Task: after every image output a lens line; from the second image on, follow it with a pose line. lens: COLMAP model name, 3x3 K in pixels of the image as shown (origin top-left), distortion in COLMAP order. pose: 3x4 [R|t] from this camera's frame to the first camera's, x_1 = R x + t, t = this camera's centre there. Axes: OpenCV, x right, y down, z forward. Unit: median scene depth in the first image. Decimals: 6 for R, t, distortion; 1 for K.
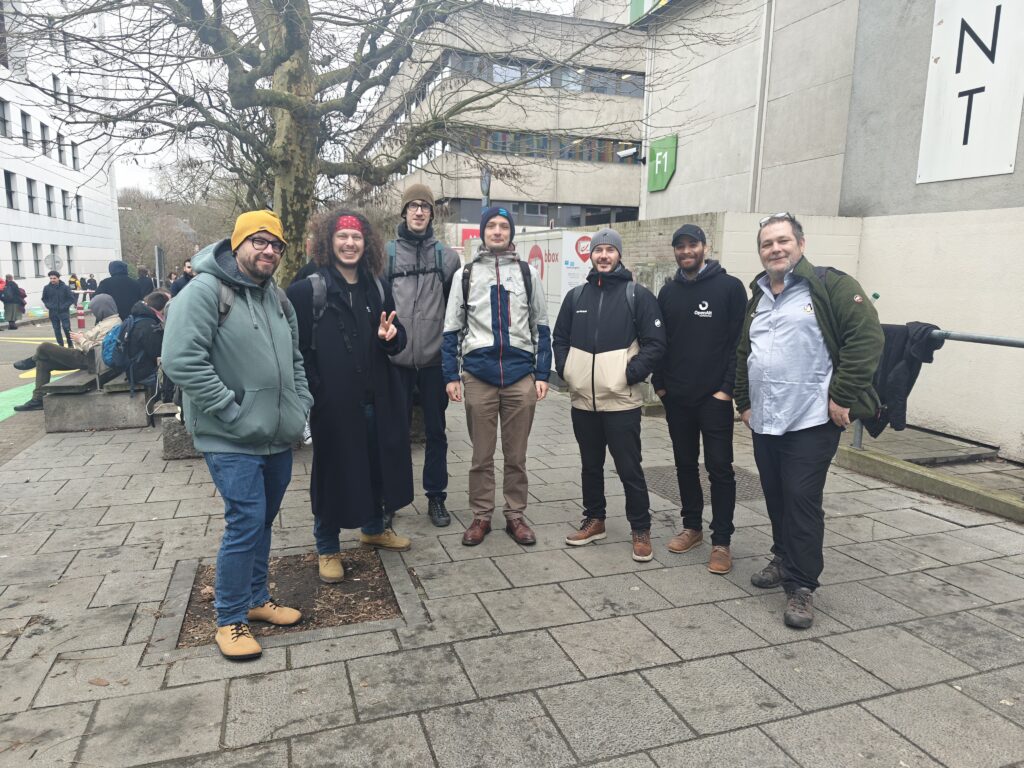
lens RADIAL K [[698.9, 0, 505.1], [0, 698.9, 383.0], [0, 0, 1]] dist [0.048339, -0.049172]
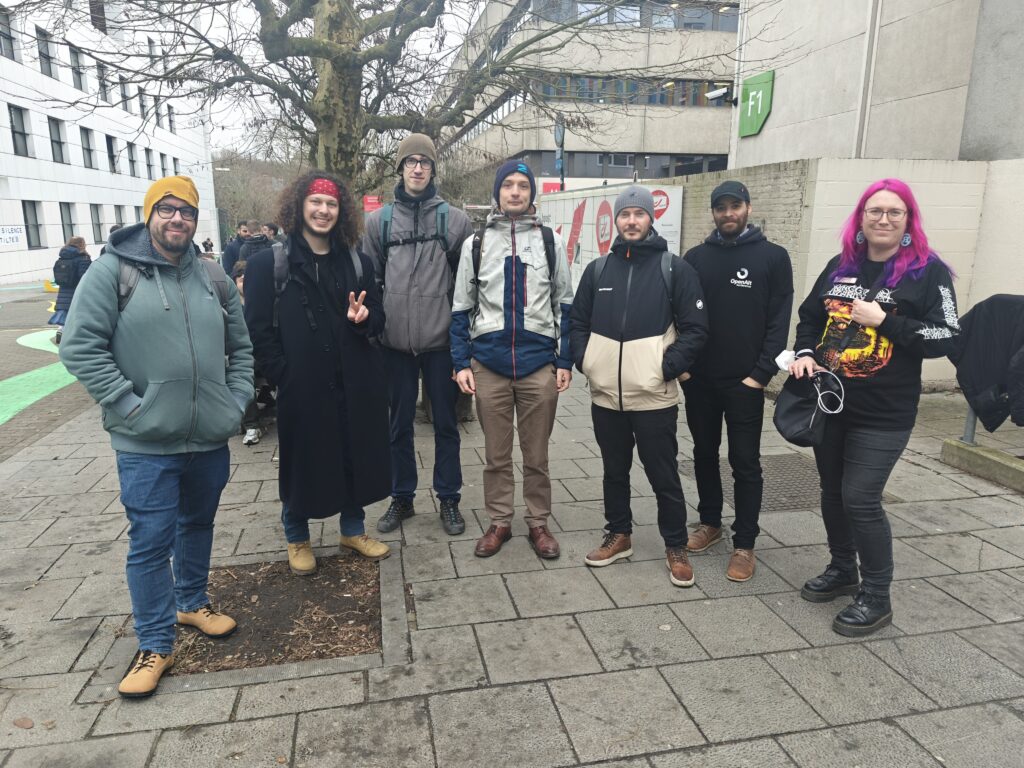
lens RADIAL K [[698.9, 0, 508.8], [0, 698.9, 381.6], [0, 0, 1]] dist [0.048339, -0.049172]
pose [[0.992329, 0.012377, -0.123004, 0.089901], [-0.004879, 0.998121, 0.061072, -0.040750], [0.123529, -0.060003, 0.990525, 0.157013]]
